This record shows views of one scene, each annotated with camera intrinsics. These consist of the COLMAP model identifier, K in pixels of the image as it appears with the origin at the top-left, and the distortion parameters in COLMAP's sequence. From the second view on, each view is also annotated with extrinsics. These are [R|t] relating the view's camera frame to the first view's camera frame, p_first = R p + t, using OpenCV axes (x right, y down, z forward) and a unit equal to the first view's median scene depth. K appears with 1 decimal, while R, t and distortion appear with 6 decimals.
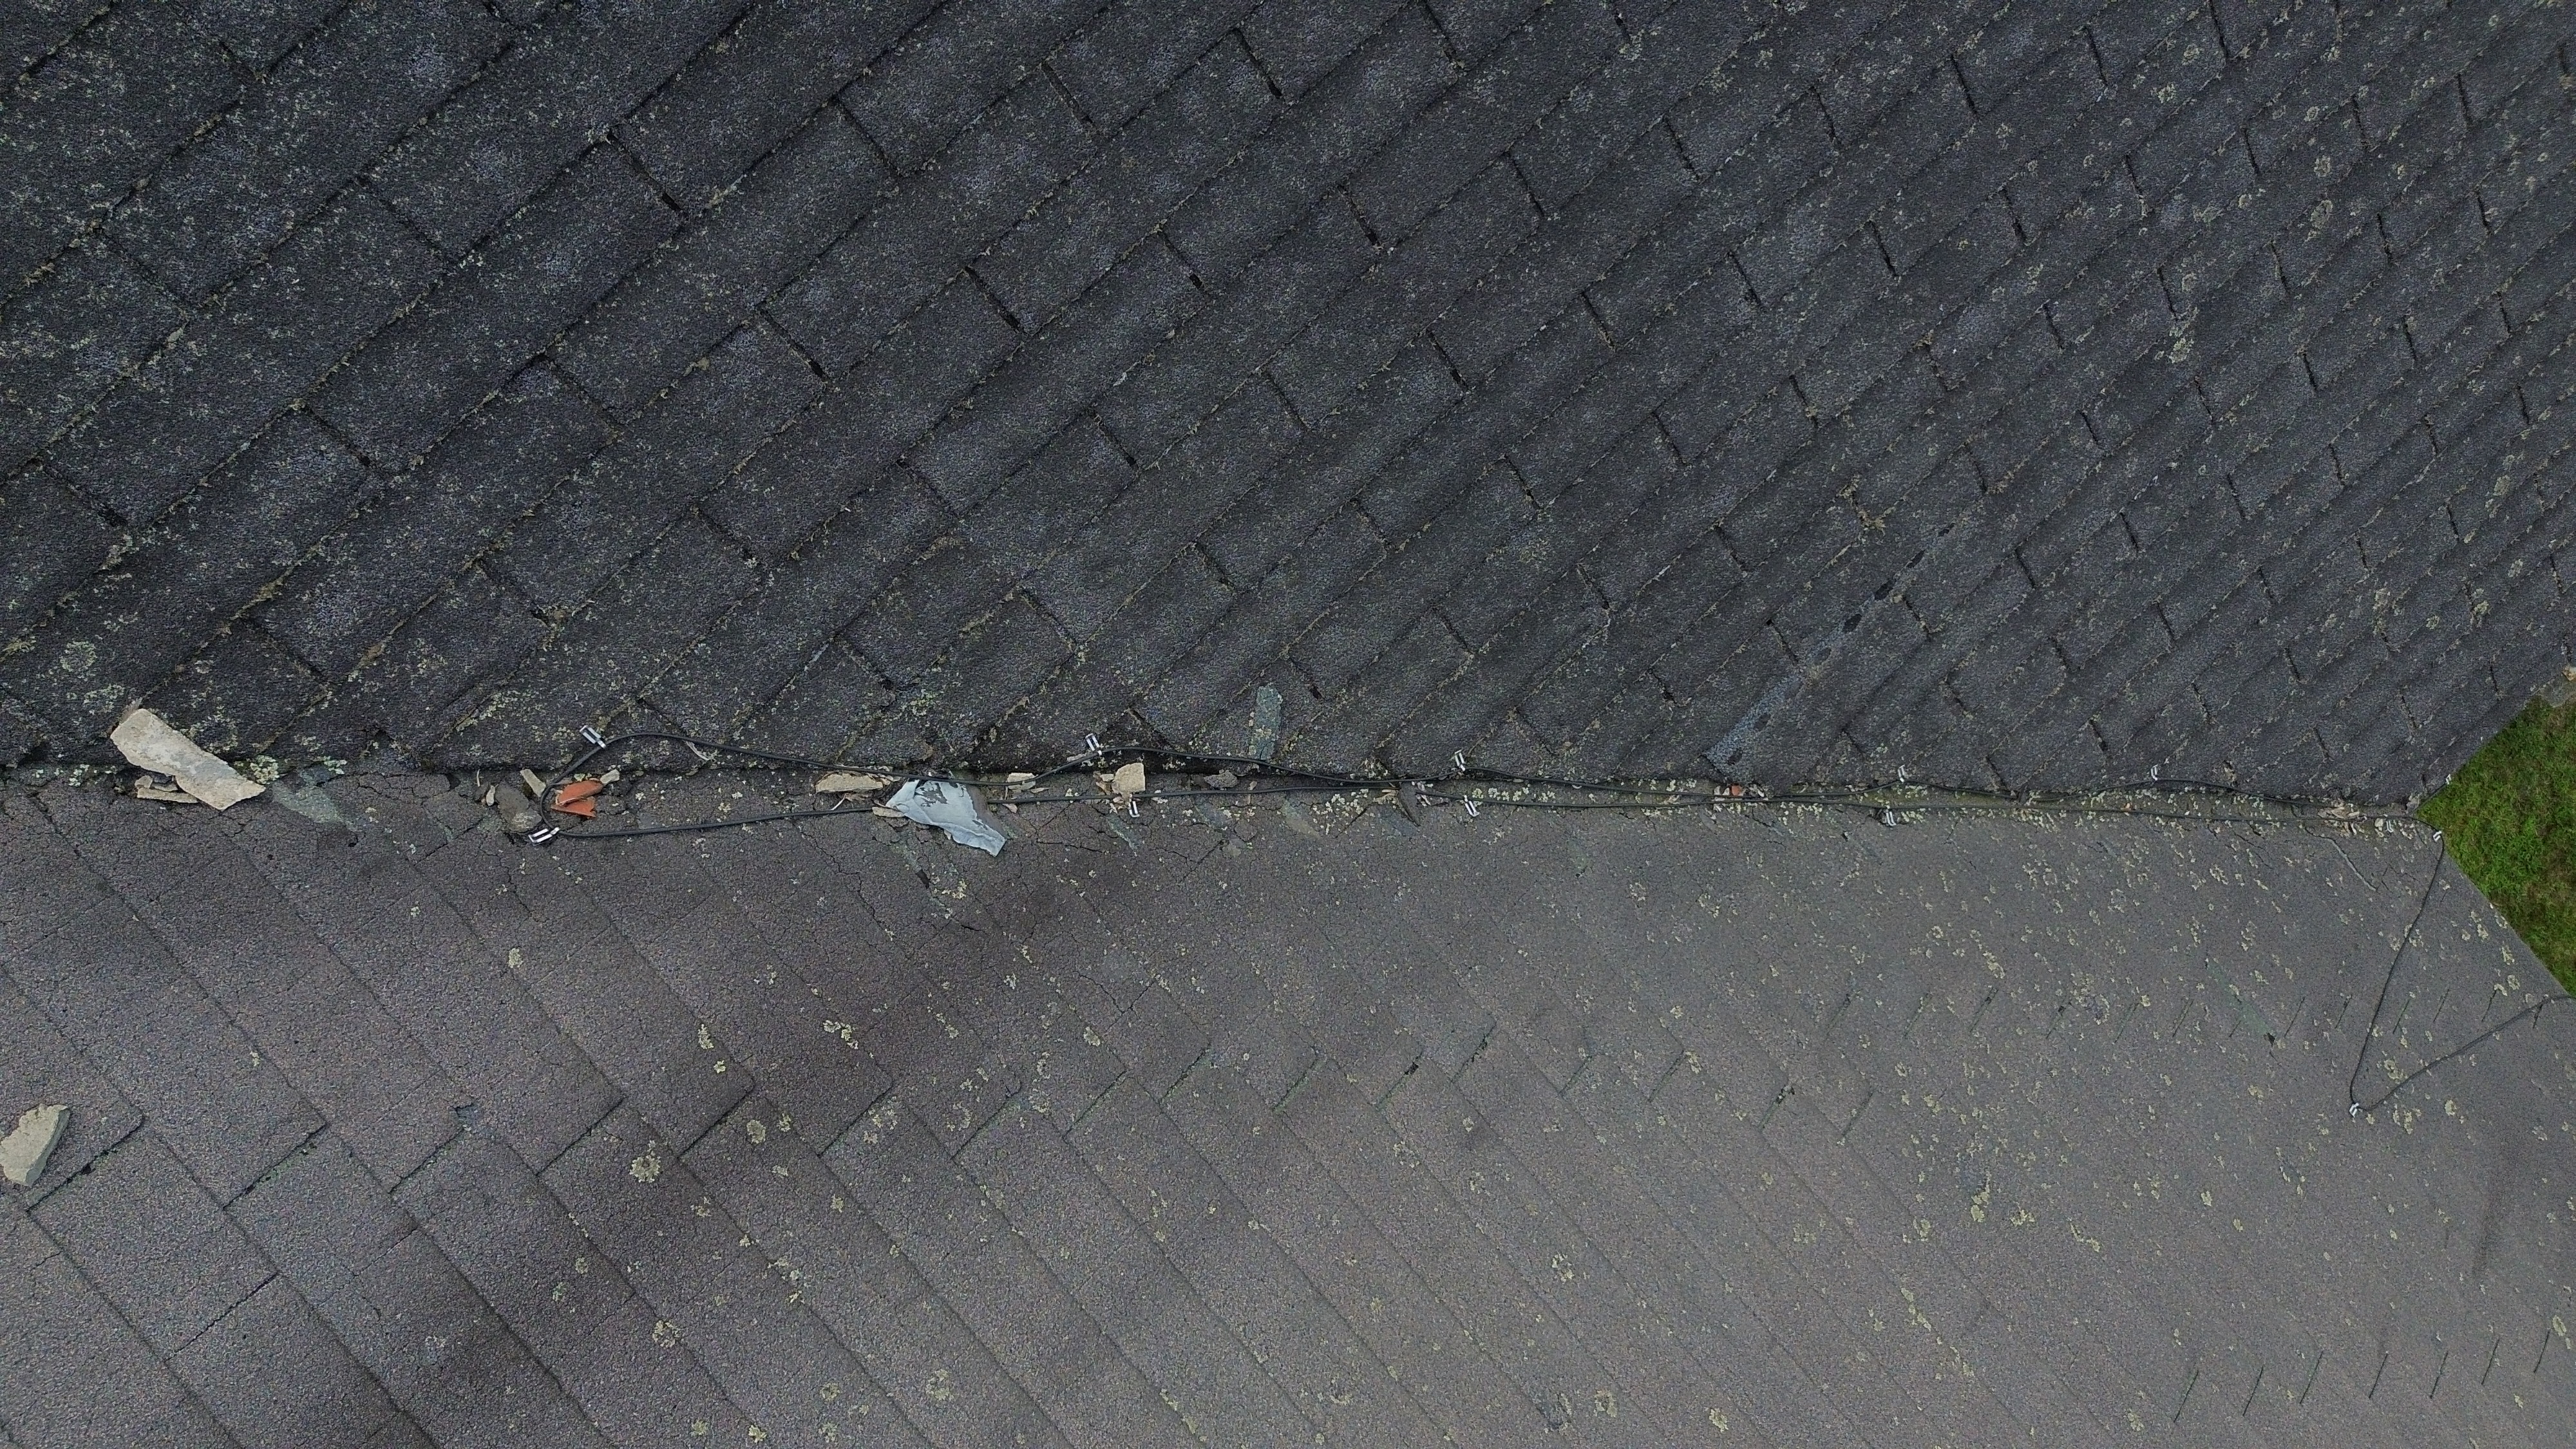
lens RADIAL K [[1779.2, 0, 1288.0], [0, 1779.2, 724.5], [0, 0, 1]] dist [0.044299, -0.047045]
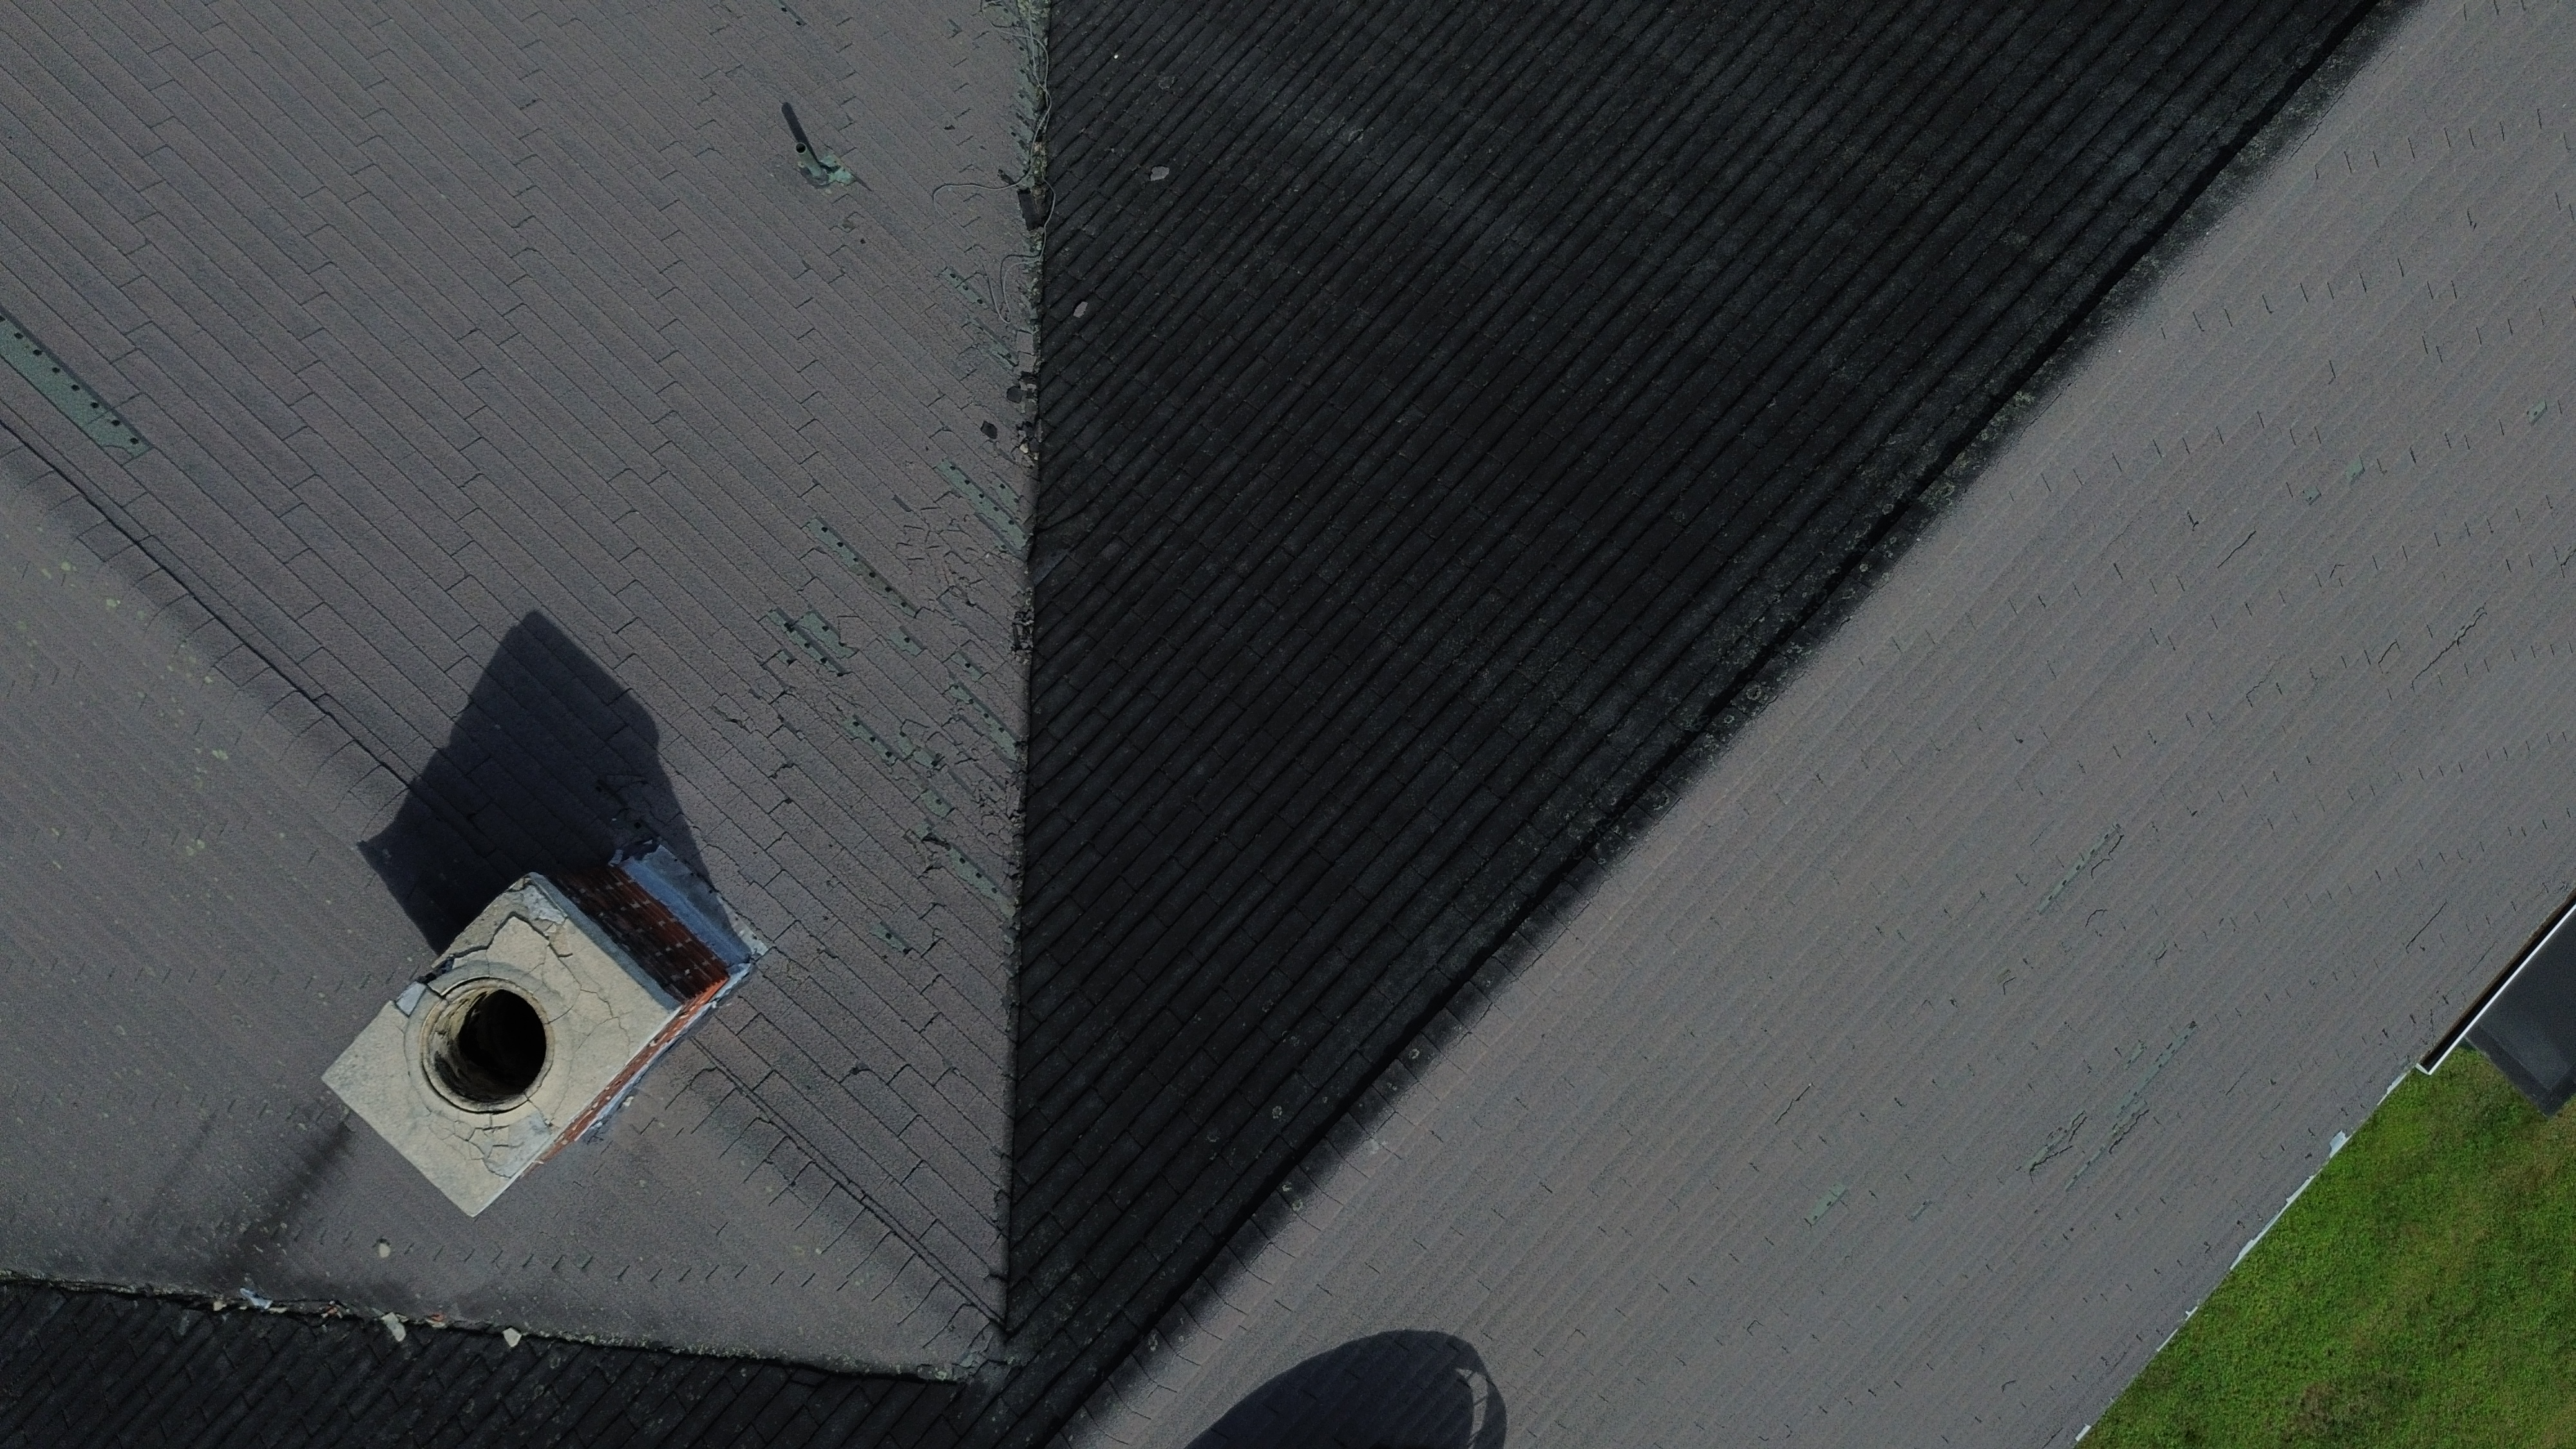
lens RADIAL K [[1792.1, 0, 1288.0], [0, 1792.1, 724.5], [0, 0, 1]] dist [0.044850, -0.031878]
pose [[-0.990330, 0.078881, -0.114128, -1.718860], [-0.080261, -0.996745, 0.007545, 0.900216], [-0.113161, 0.016632, 0.993437, -2.526242]]
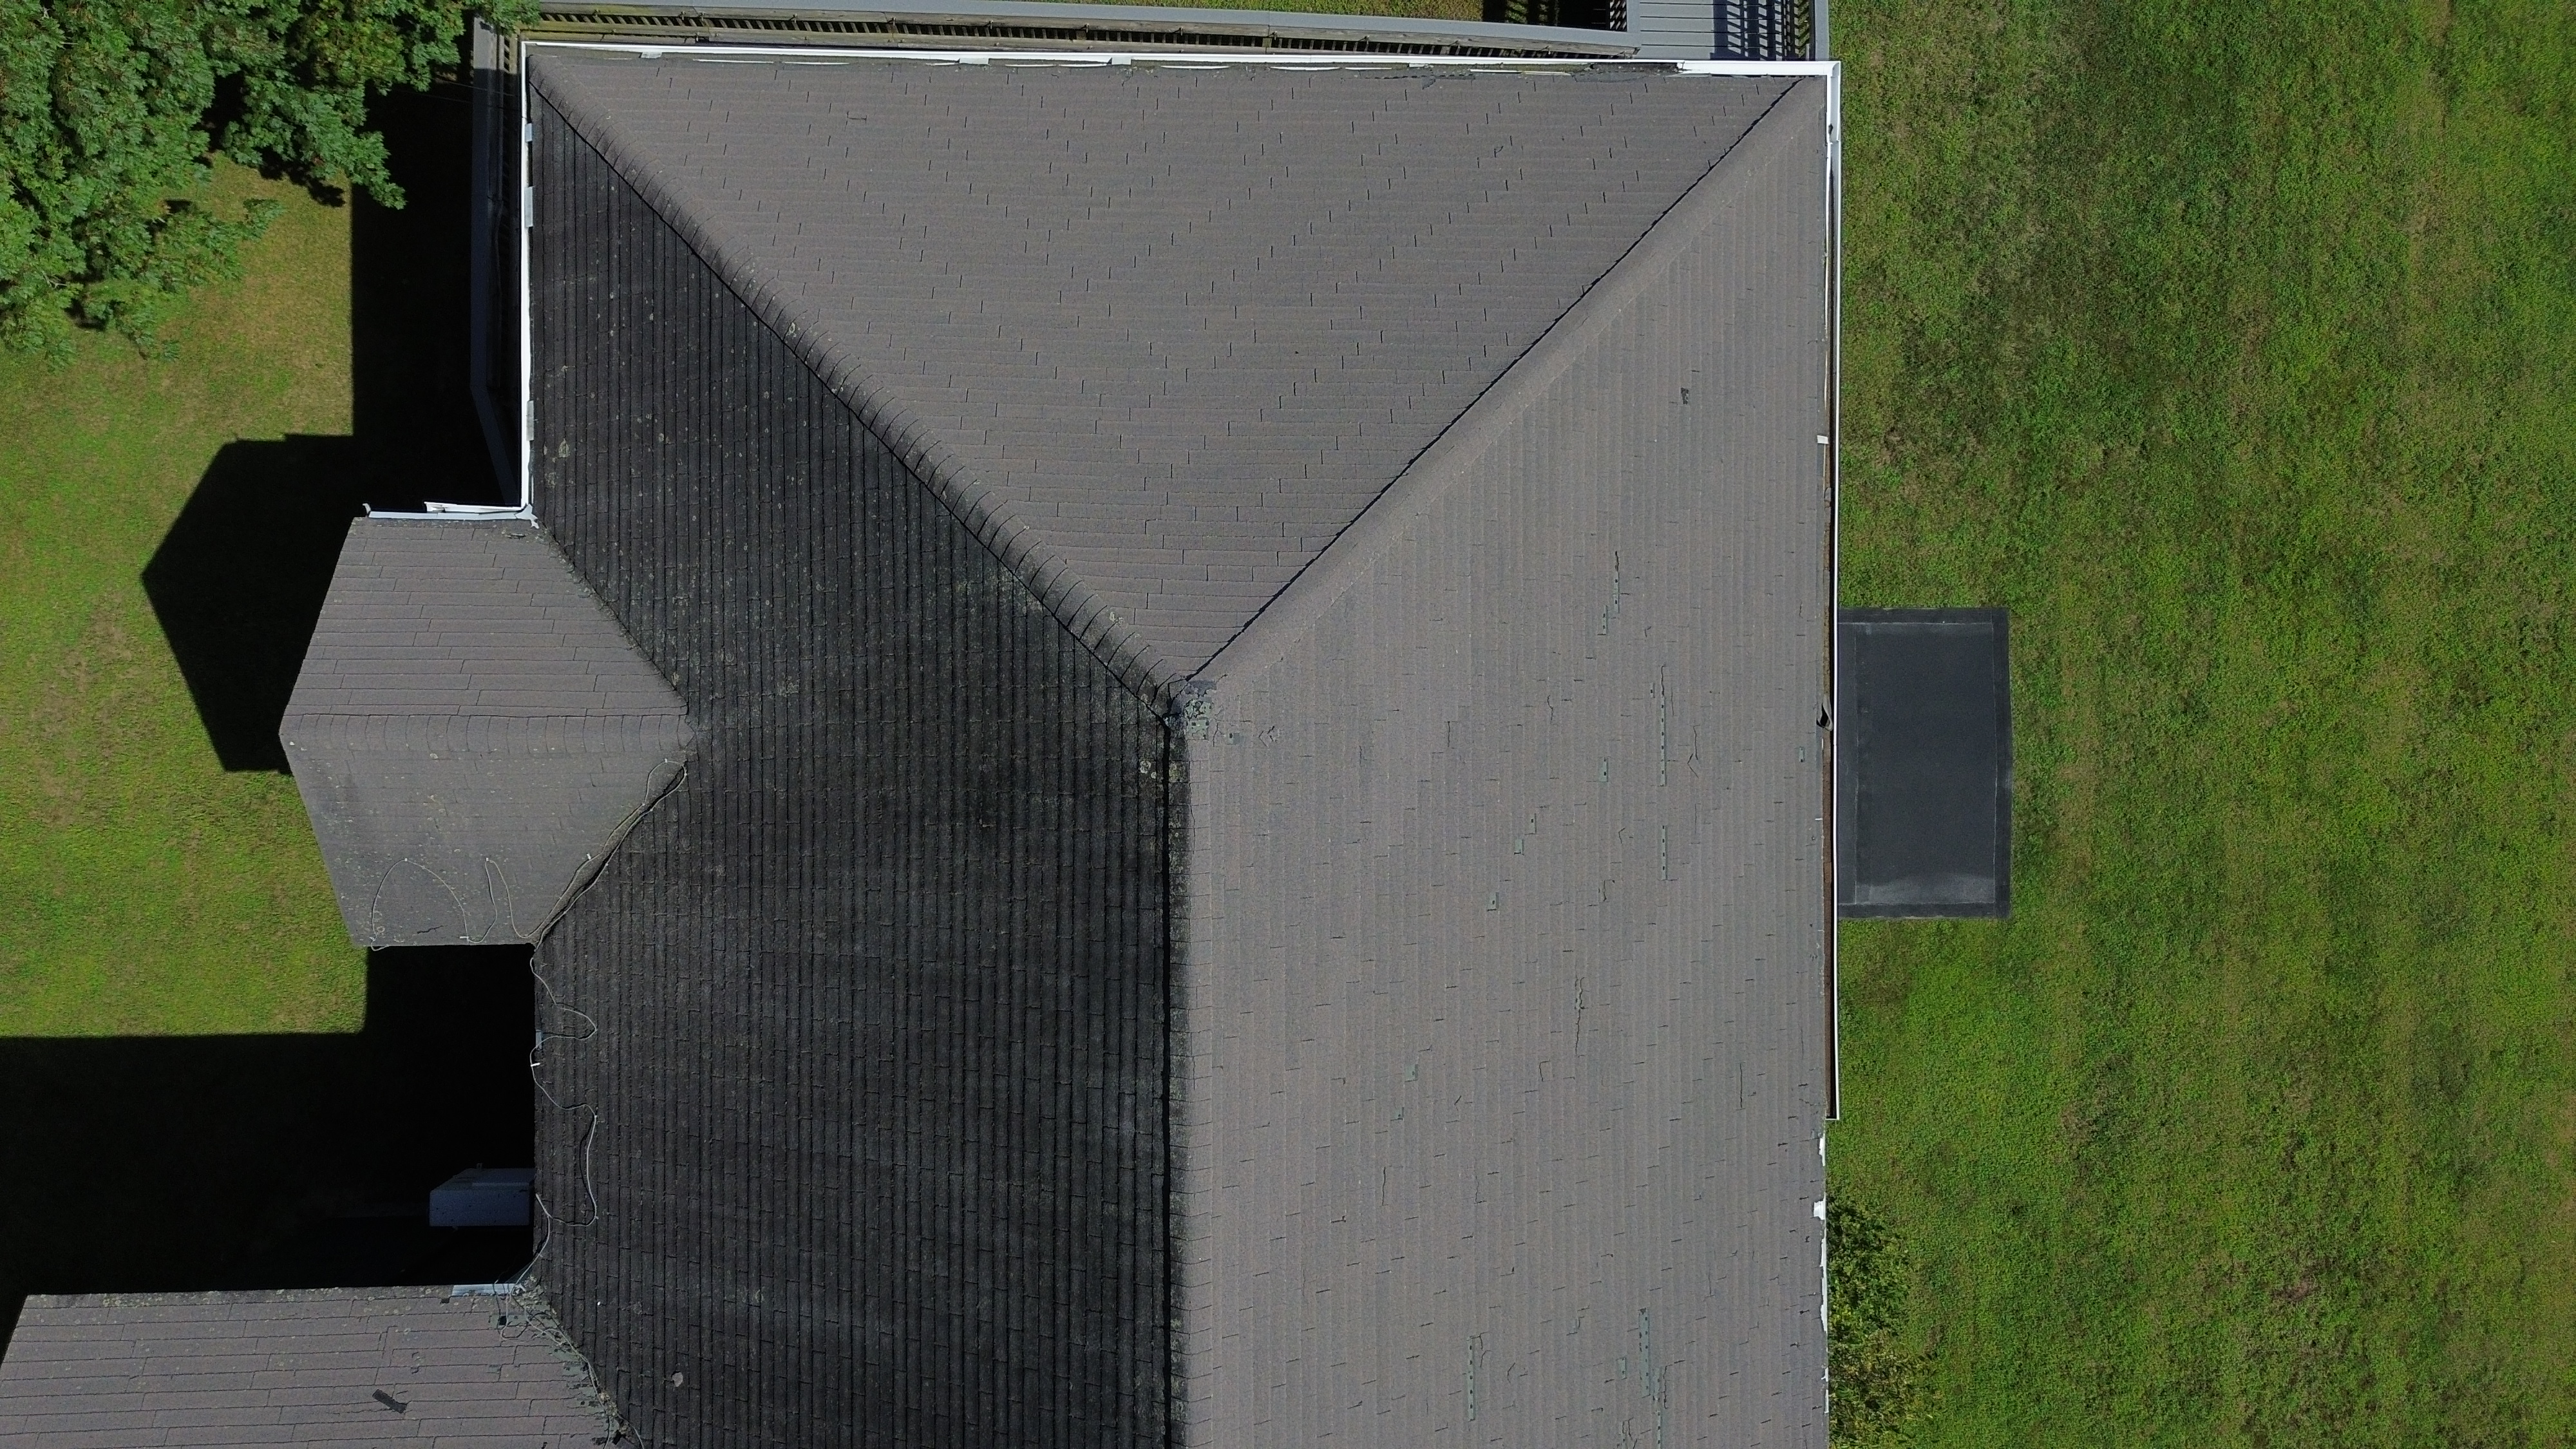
lens RADIAL K [[1792.1, 0, 1288.0], [0, 1792.1, 724.5], [0, 0, 1]] dist [0.044850, -0.031878]
pose [[-0.664467, 0.741099, -0.096208, -3.885130], [-0.742248, -0.669437, -0.030343, 2.132387], [-0.086892, 0.051248, 0.994899, -4.086432]]
